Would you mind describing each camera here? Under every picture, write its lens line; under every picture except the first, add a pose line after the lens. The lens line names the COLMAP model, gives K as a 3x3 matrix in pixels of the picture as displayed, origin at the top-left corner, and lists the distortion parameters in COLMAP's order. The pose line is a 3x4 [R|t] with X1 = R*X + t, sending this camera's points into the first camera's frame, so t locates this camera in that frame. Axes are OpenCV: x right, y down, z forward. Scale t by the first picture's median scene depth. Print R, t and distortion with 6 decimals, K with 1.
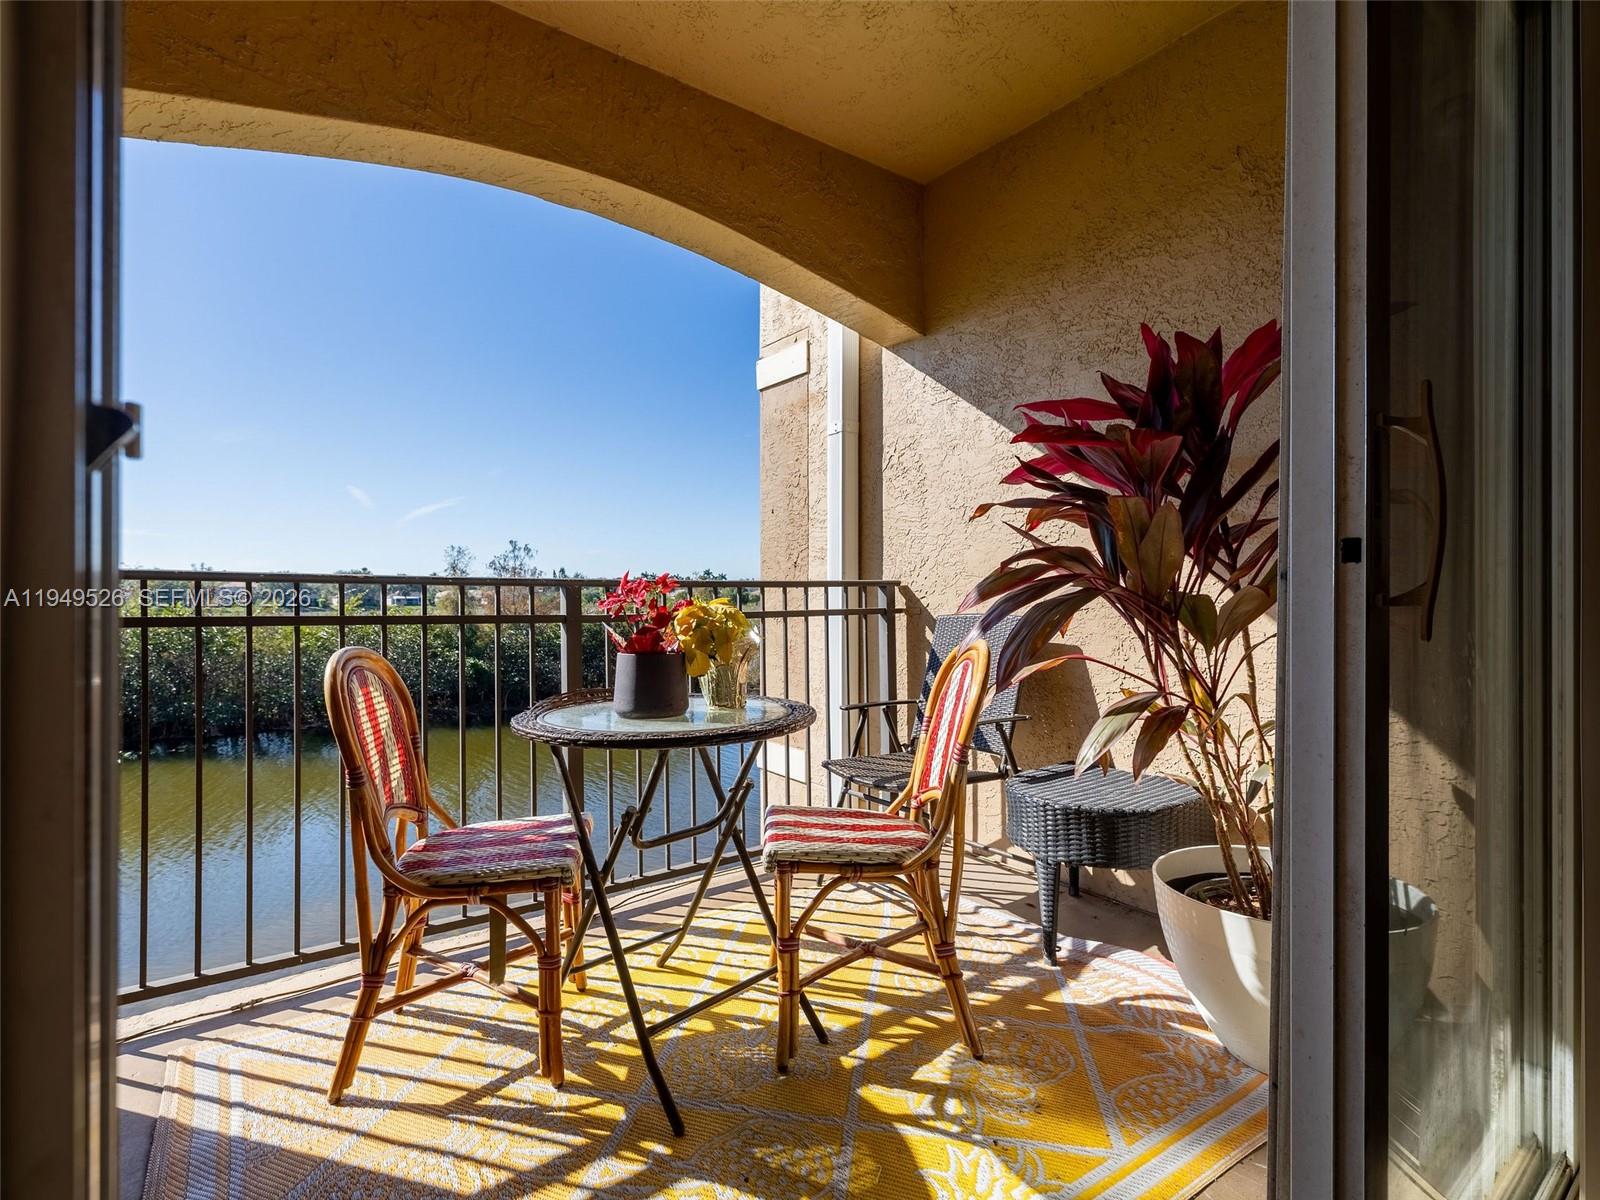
lens RADIAL K [[780.0, 0, 797.4], [0, 780.0, 595.2], [0, 0, 1]] dist [0.002123, 0.000158]
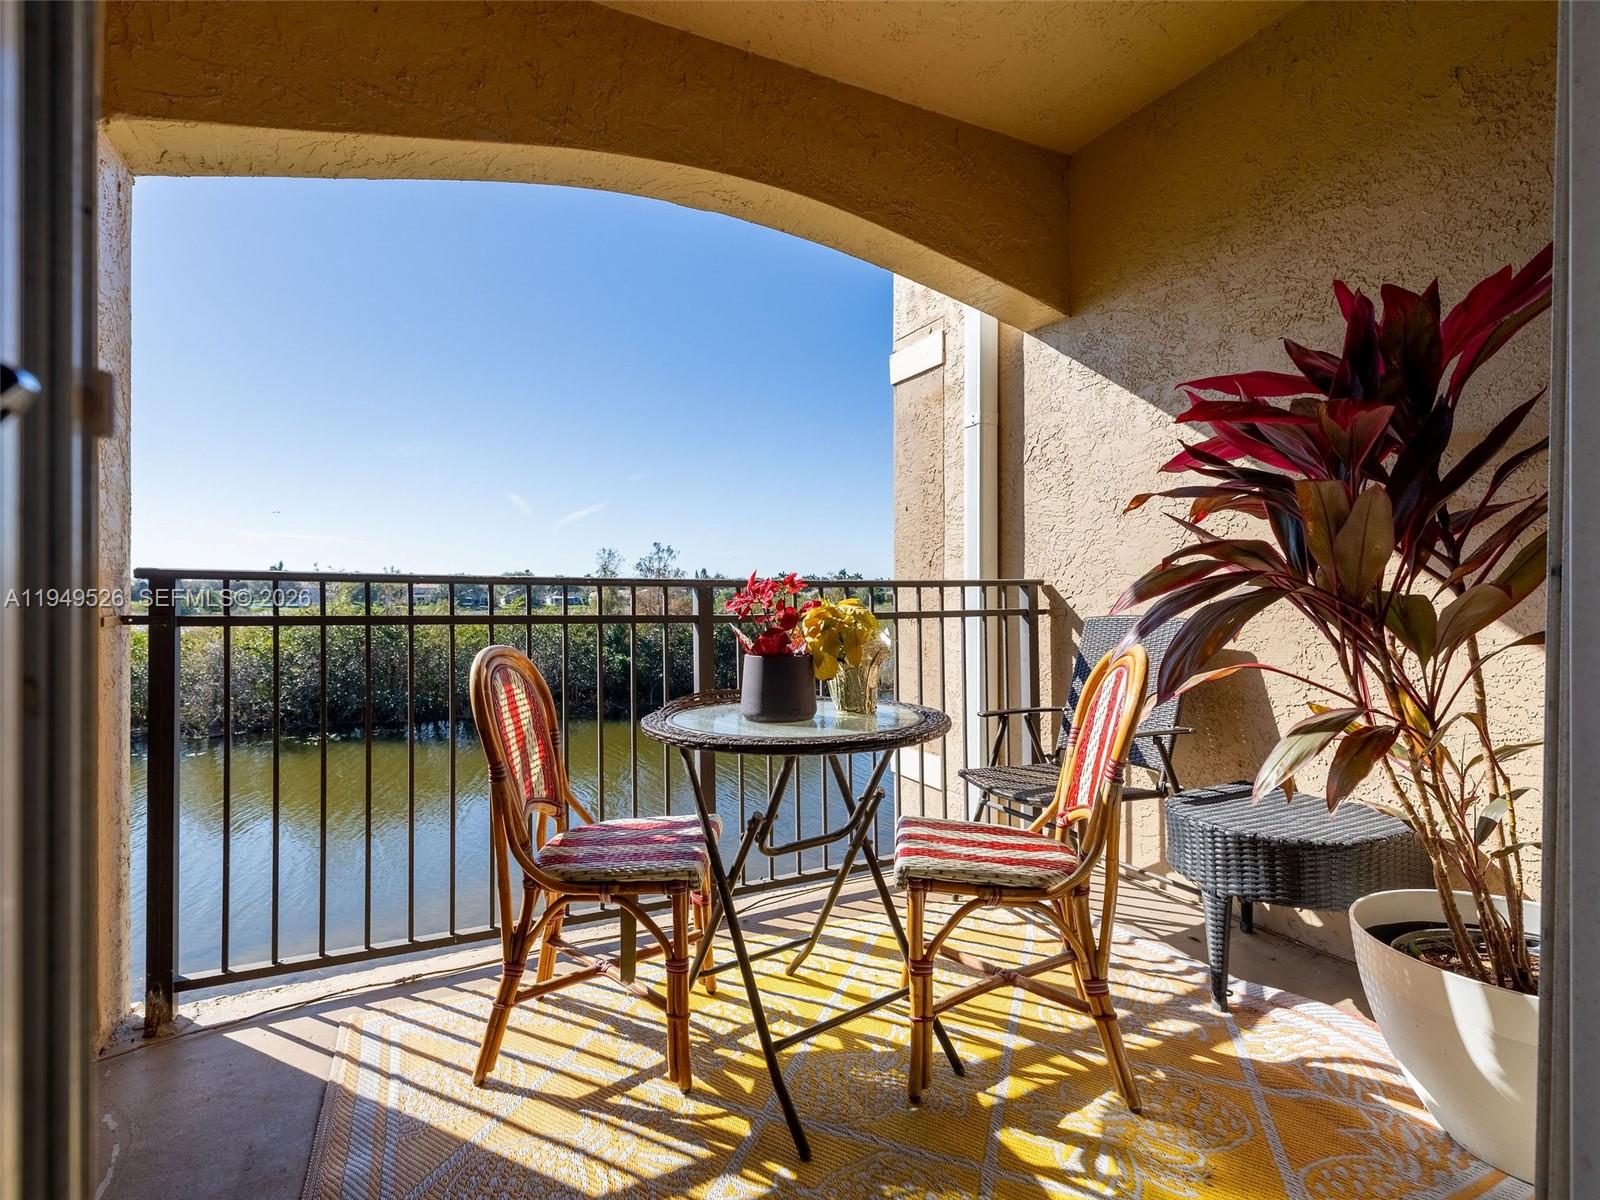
lens RADIAL K [[780.0, 0, 797.4], [0, 780.0, 595.2], [0, 0, 1]] dist [0.002123, 0.000158]
pose [[0.984974, -0.000745, -0.172704, 0.004053], [0.000806, 1.000000, 0.000282, -0.000864], [0.172703, -0.000417, 0.984974, 0.043597]]
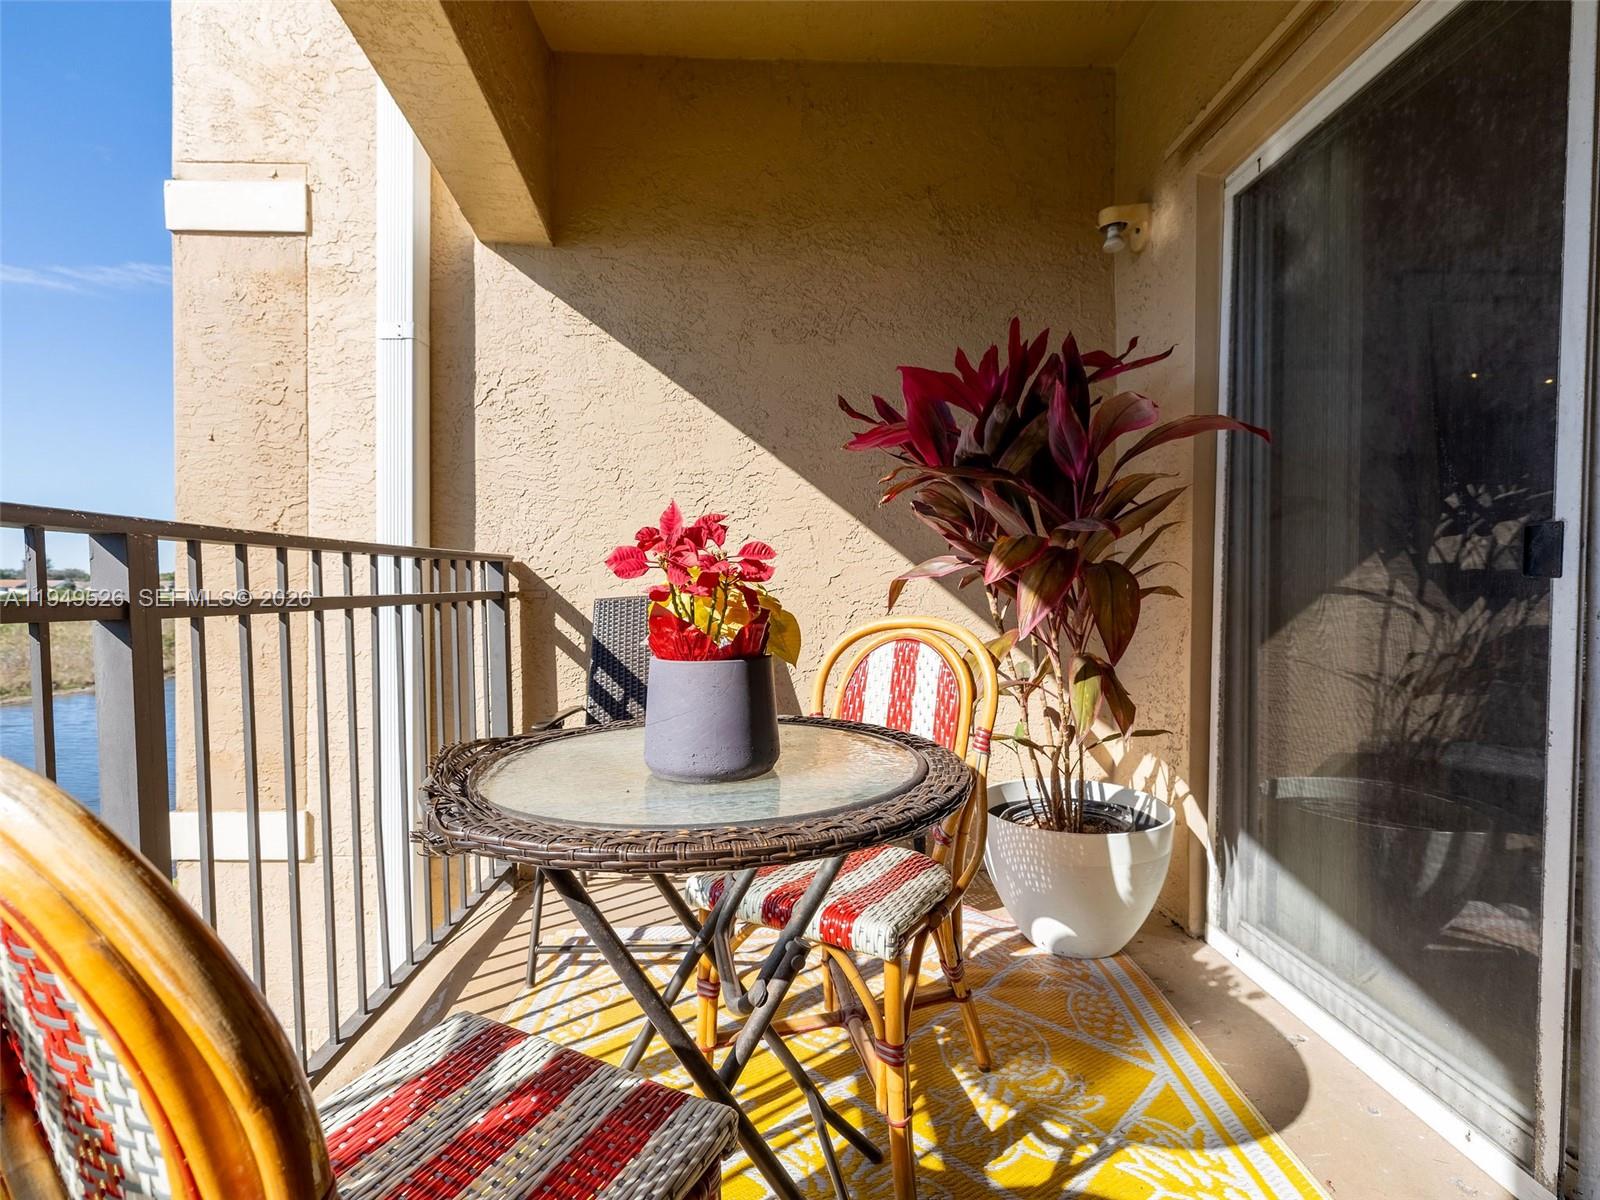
lens RADIAL K [[760.6, 0, 787.3], [0, 760.6, 594.5], [0, 0, 1]] dist [-0.000419, -0.000296]
pose [[0.574197, -0.007087, 0.818686, -0.572969], [-0.000918, 0.999956, 0.009300, 0.022324], [-0.818717, -0.006092, 0.574166, 0.620408]]
